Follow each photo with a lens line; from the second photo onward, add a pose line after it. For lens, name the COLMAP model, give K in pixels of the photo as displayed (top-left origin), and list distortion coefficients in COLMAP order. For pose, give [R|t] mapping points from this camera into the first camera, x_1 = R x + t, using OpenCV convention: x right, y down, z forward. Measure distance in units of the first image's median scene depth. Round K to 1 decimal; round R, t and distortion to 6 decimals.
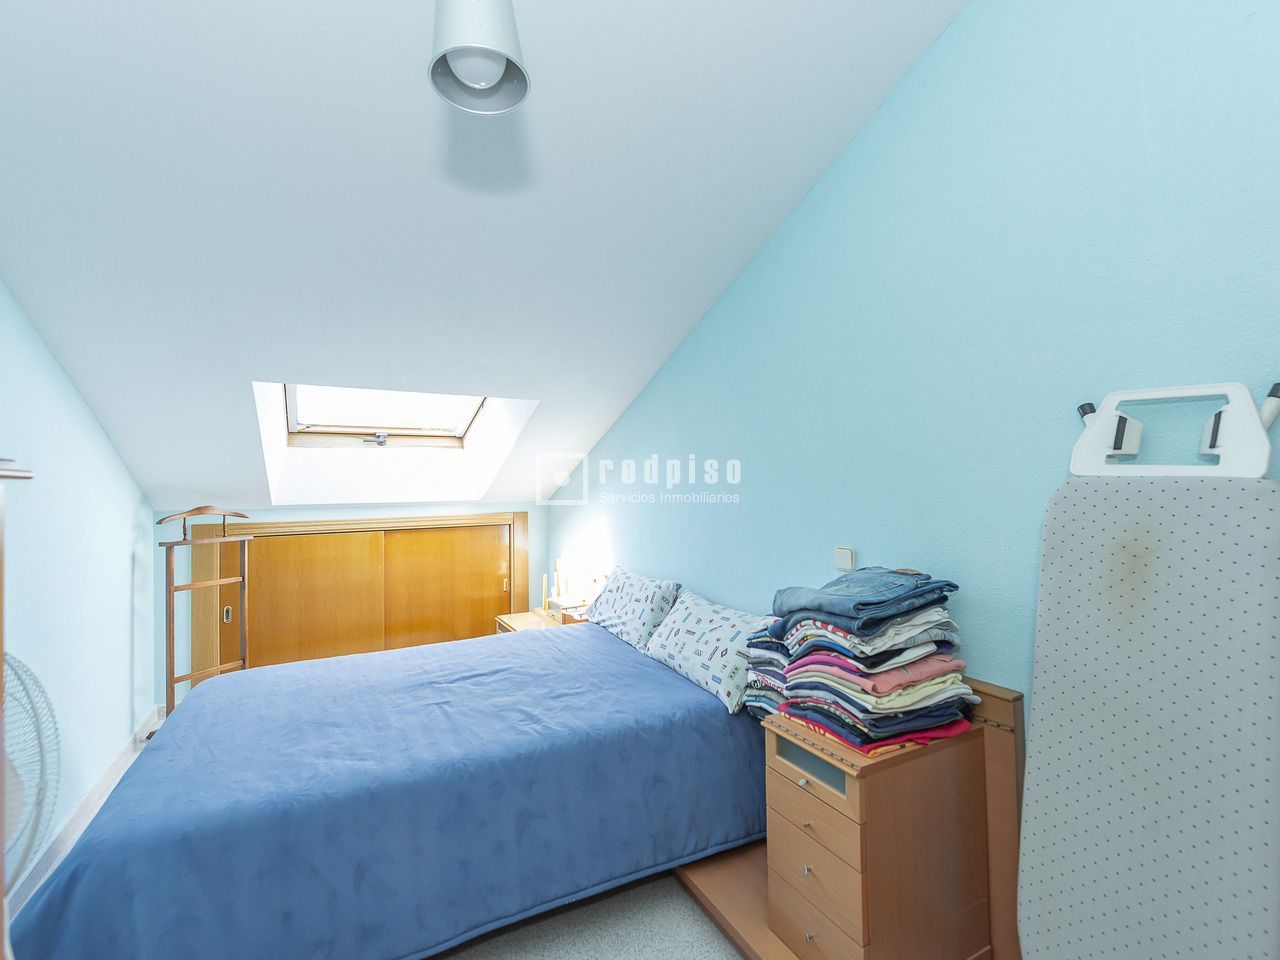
lens RADIAL K [[574.9, 0, 639.7], [0, 574.9, 485.2], [0, 0, 1]] dist [0.002948, -0.000638]
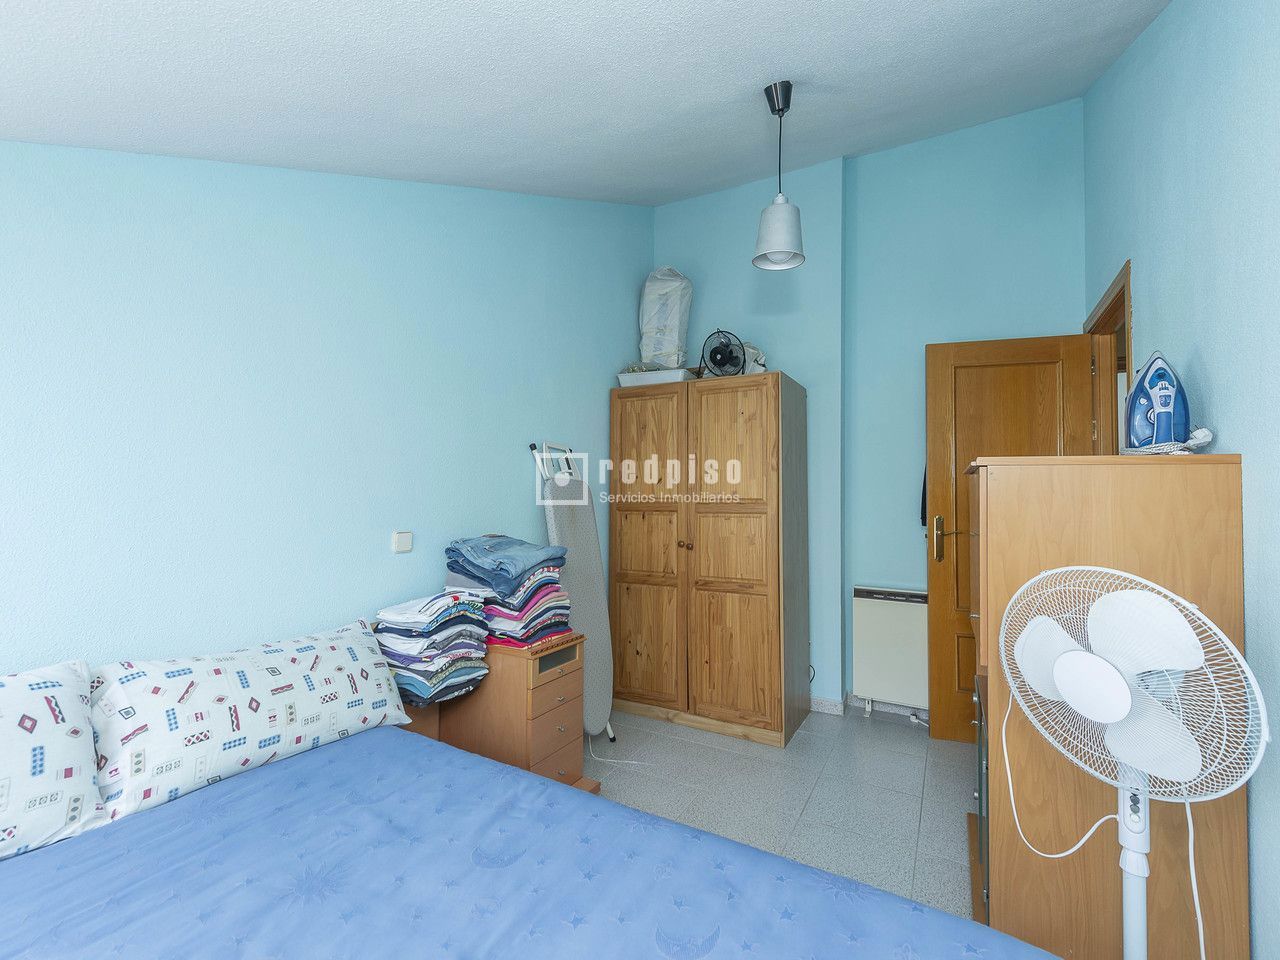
lens RADIAL K [[574.9, 0, 641.1], [0, 574.9, 482.2], [0, 0, 1]] dist [0.002948, -0.000638]
pose [[-0.536353, 0.019328, 0.843772, -0.773665], [-0.009747, 0.999529, -0.029092, 0.039000], [-0.843937, -0.023828, -0.535912, 1.133658]]
